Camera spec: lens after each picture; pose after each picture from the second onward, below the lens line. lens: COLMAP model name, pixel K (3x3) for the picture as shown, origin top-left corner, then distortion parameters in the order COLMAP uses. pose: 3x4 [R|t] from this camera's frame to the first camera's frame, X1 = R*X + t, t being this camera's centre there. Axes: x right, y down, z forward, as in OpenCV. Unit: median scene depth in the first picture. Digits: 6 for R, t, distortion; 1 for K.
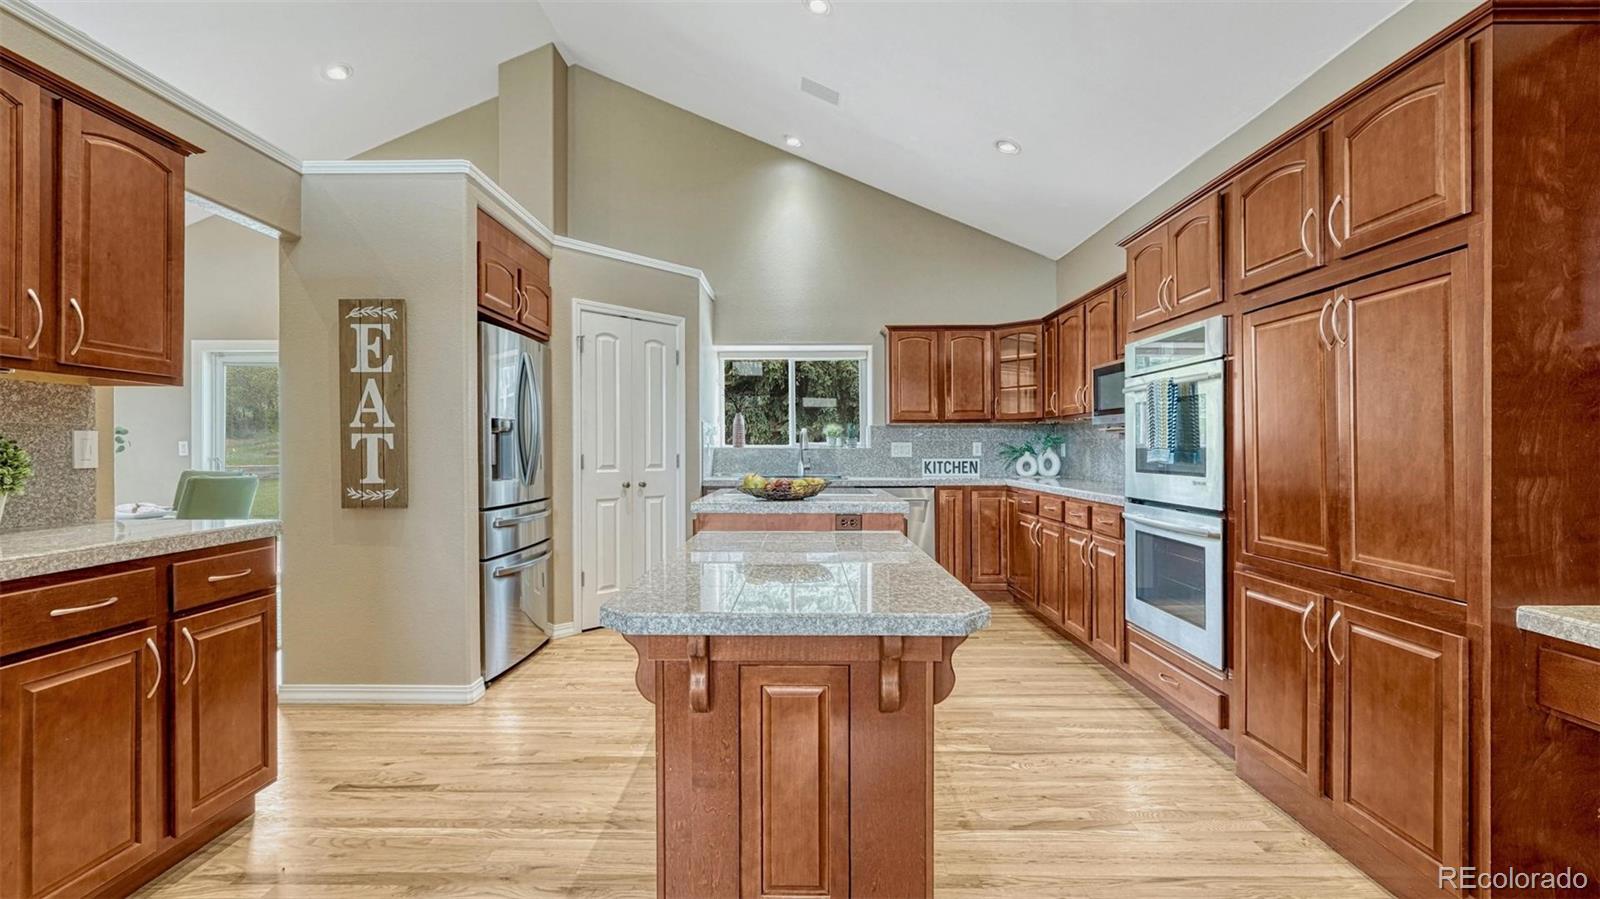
lens RADIAL K [[681.6, 0, 789.2], [0, 681.6, 448.4], [0, 0, 1]] dist [-0.013116, 0.002232]
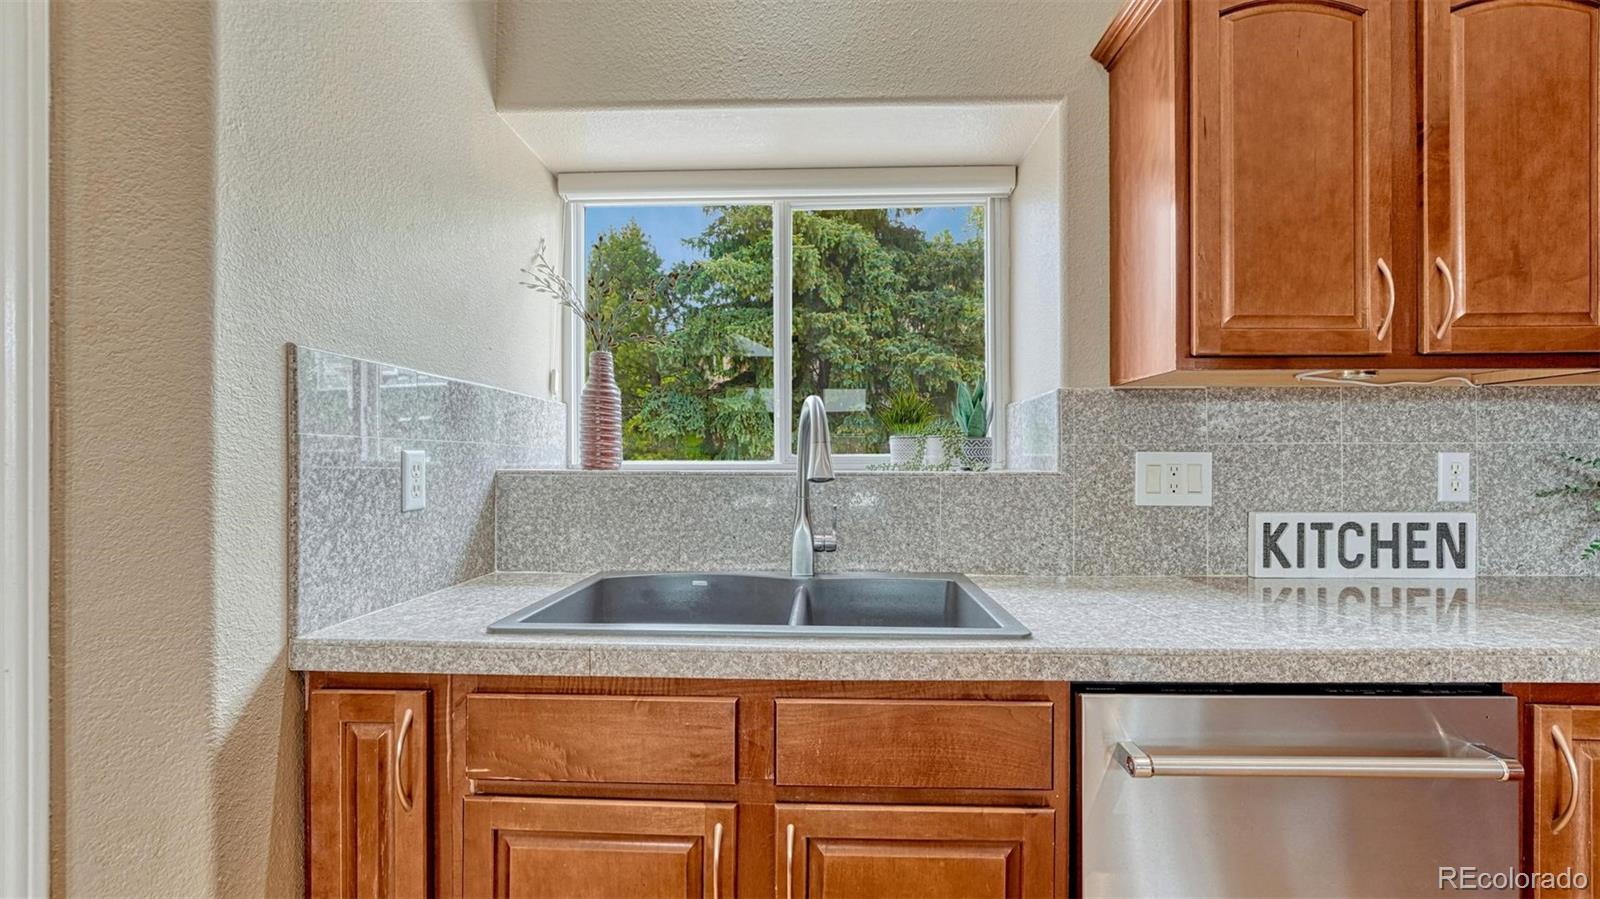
lens RADIAL K [[700.1, 0, 799.3], [0, 700.1, 459.4], [0, 0, 1]] dist [-0.009464, 0.002129]
pose [[0.999844, -0.000688, -0.017670, 0.021723], [0.000788, 0.999984, 0.005664, -0.008055], [0.017666, -0.005677, 0.999828, 0.760839]]
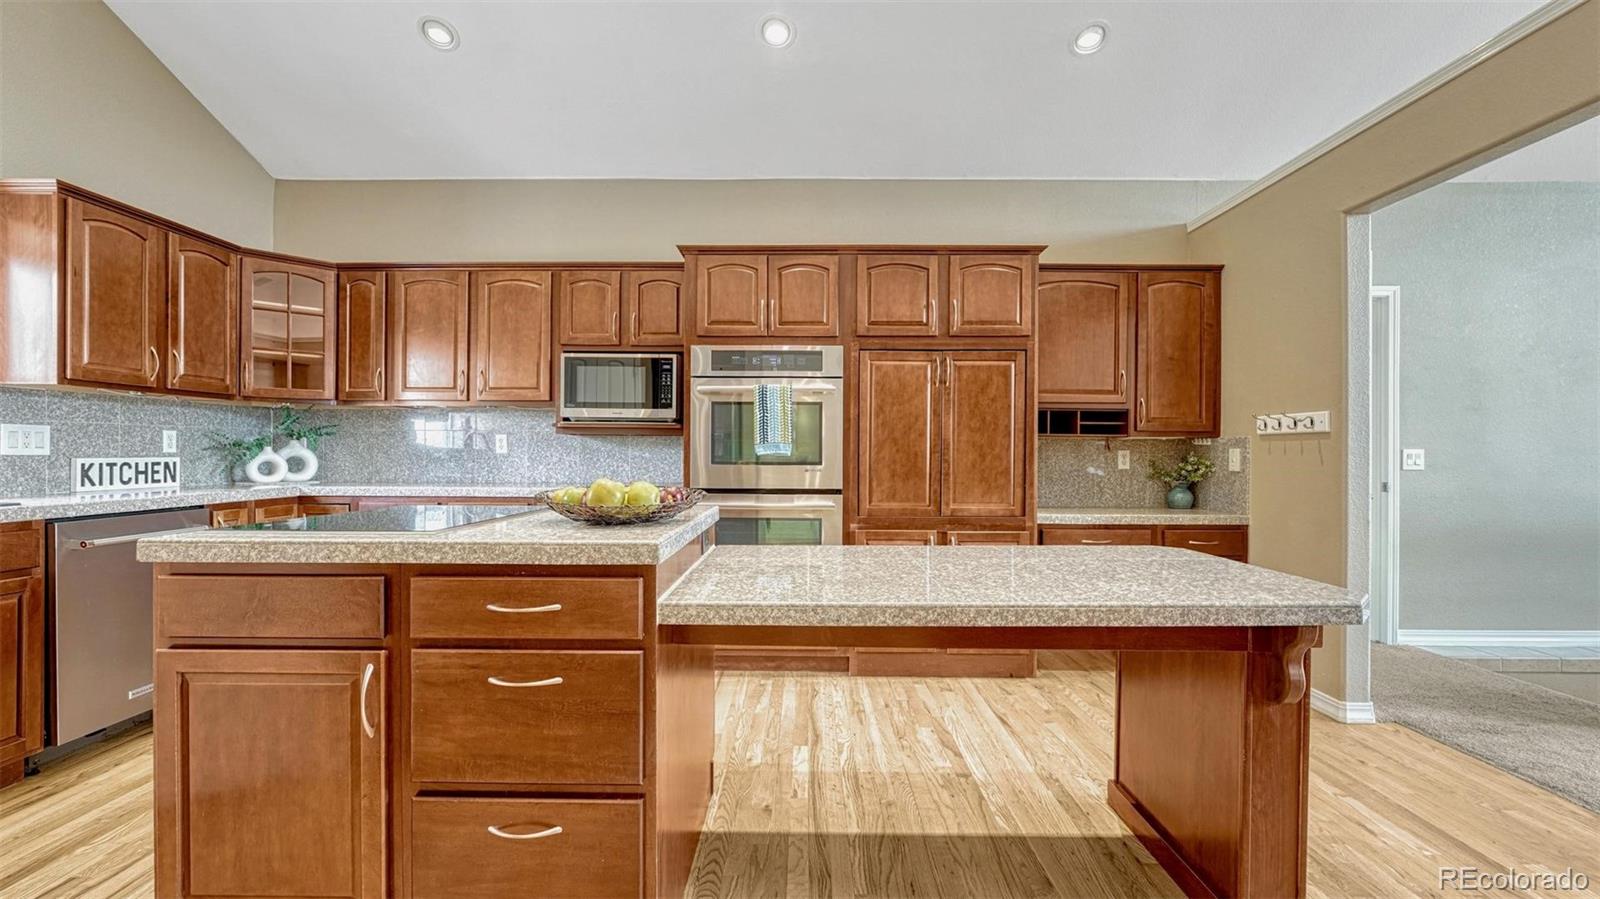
lens RADIAL K [[681.6, 0, 785.6], [0, 681.6, 454.7], [0, 0, 1]] dist [-0.013116, 0.002232]
pose [[0.014079, -0.002923, 0.999897, -0.324817], [-0.005785, 0.999979, 0.003005, 0.008243], [-0.999884, -0.005827, 0.014061, 0.479495]]
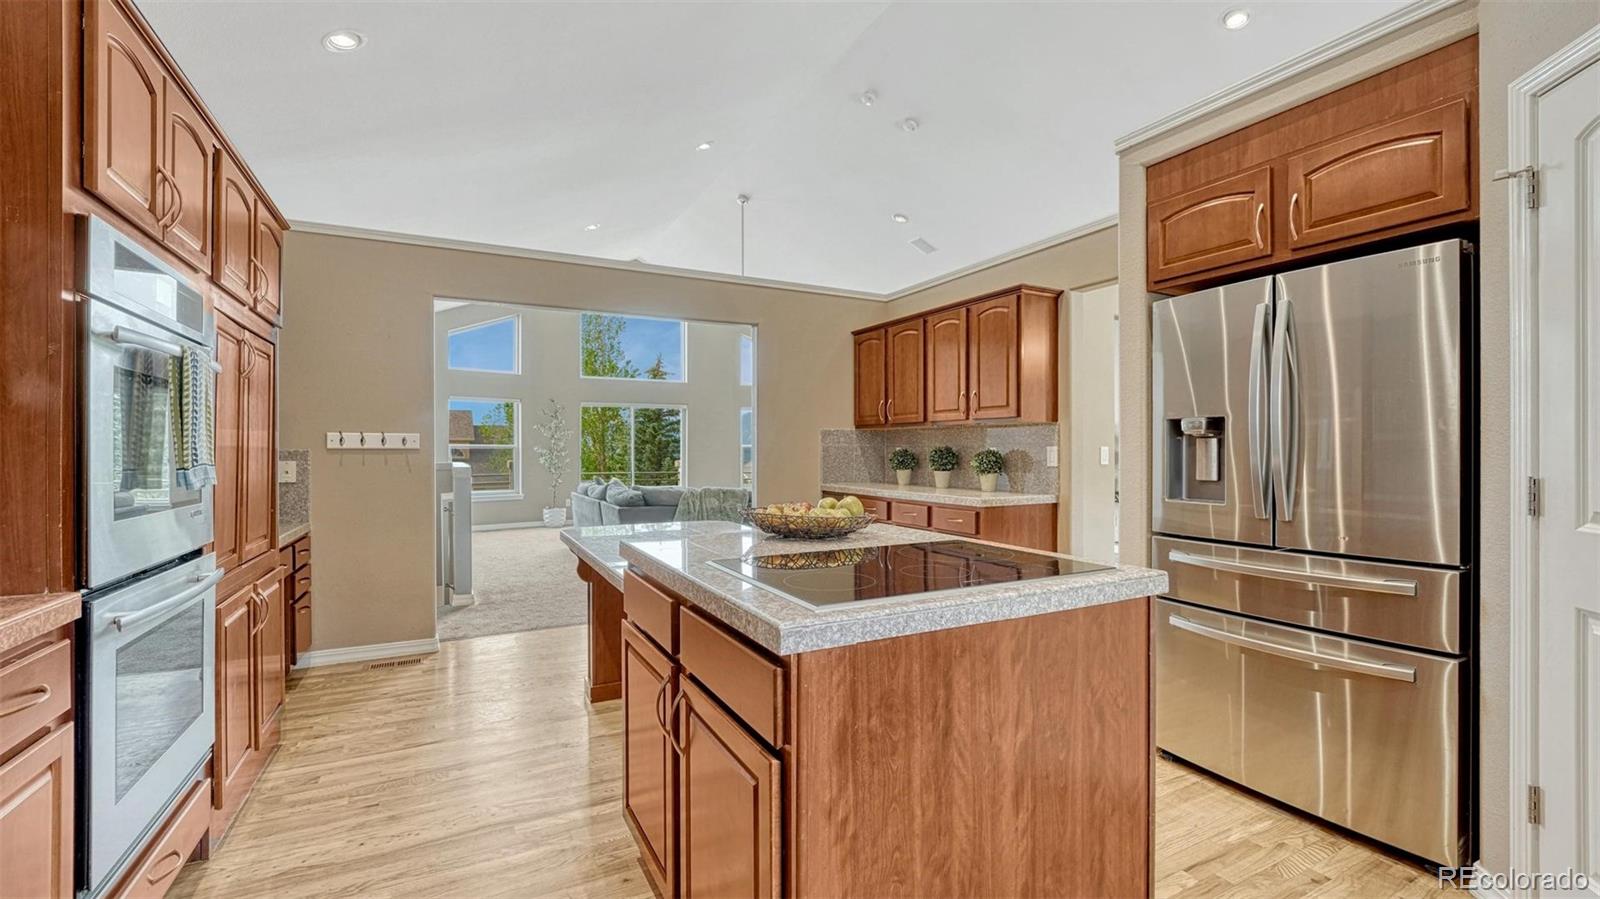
lens RADIAL K [[681.6, 0, 804.5], [0, 681.6, 453.4], [0, 0, 1]] dist [-0.013116, 0.002232]
pose [[-0.874210, 0.002519, -0.485541, 0.192925], [0.005801, 0.999969, -0.005257, 0.000949], [0.485513, -0.007412, -0.874198, 0.894165]]
